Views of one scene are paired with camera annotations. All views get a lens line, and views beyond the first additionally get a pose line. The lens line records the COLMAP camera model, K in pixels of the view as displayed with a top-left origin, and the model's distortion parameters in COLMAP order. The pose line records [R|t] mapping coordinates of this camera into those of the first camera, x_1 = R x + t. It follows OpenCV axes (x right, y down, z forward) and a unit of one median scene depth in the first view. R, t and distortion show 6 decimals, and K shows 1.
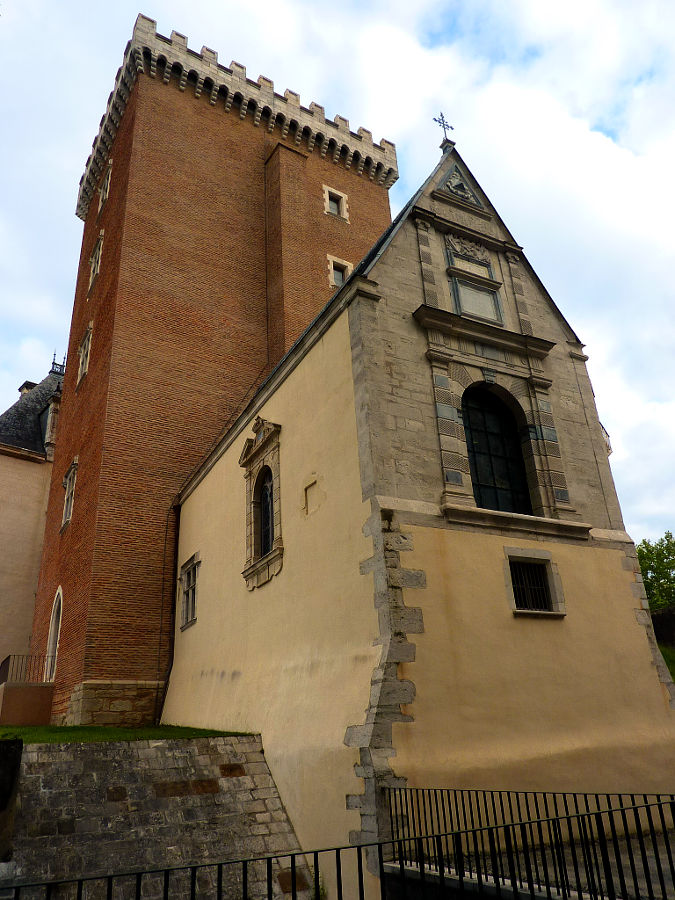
lens RADIAL K [[665.2, 0, 337.5], [0, 665.2, 450.0], [0, 0, 1]] dist [-0.036127, -0.001908]
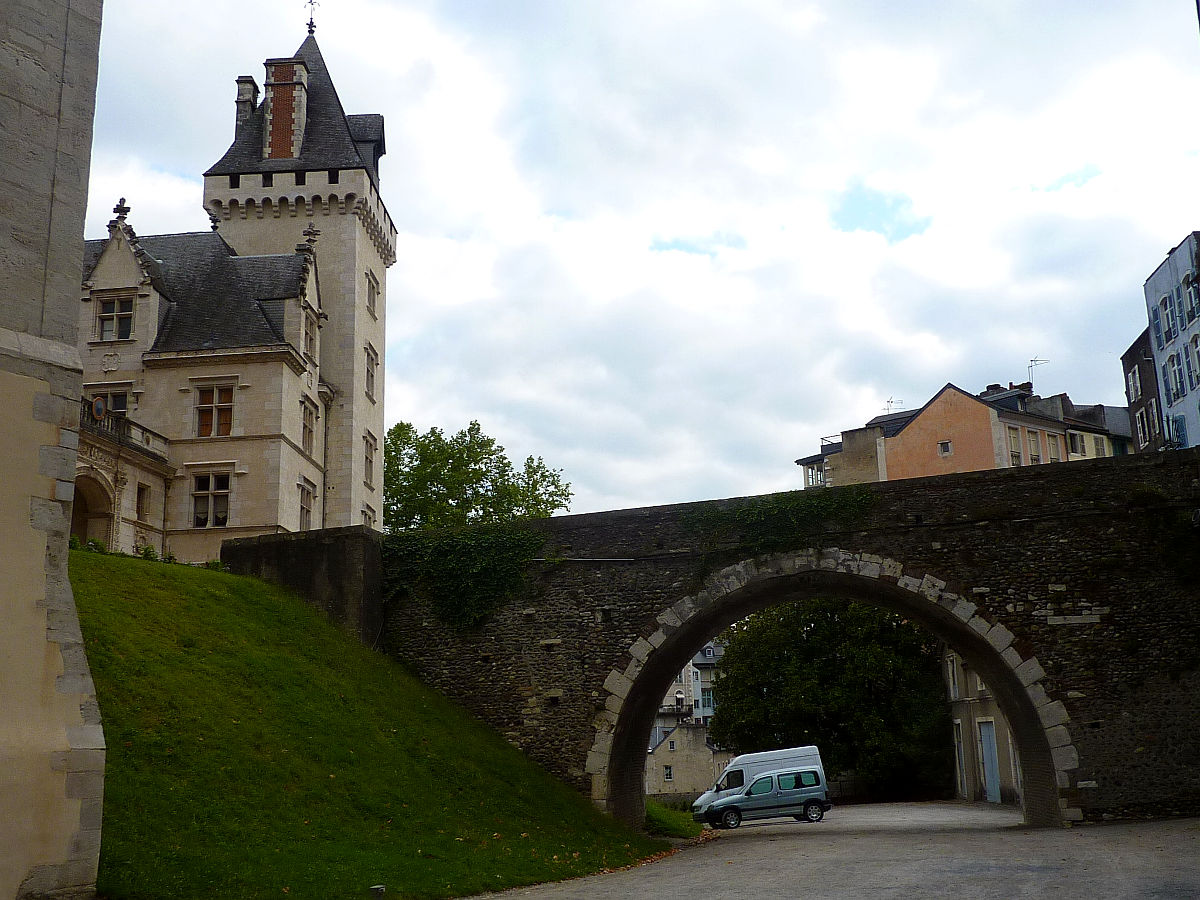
lens RADIAL K [[1206.9, 0, 600.0], [0, 1206.9, 450.0], [0, 0, 1]] dist [-0.003252, -0.000344]
pose [[0.861871, 0.138892, 0.487738, 0.331824], [-0.219859, 0.969016, 0.112563, 0.009747], [-0.456991, -0.204248, 0.865703, 0.022983]]
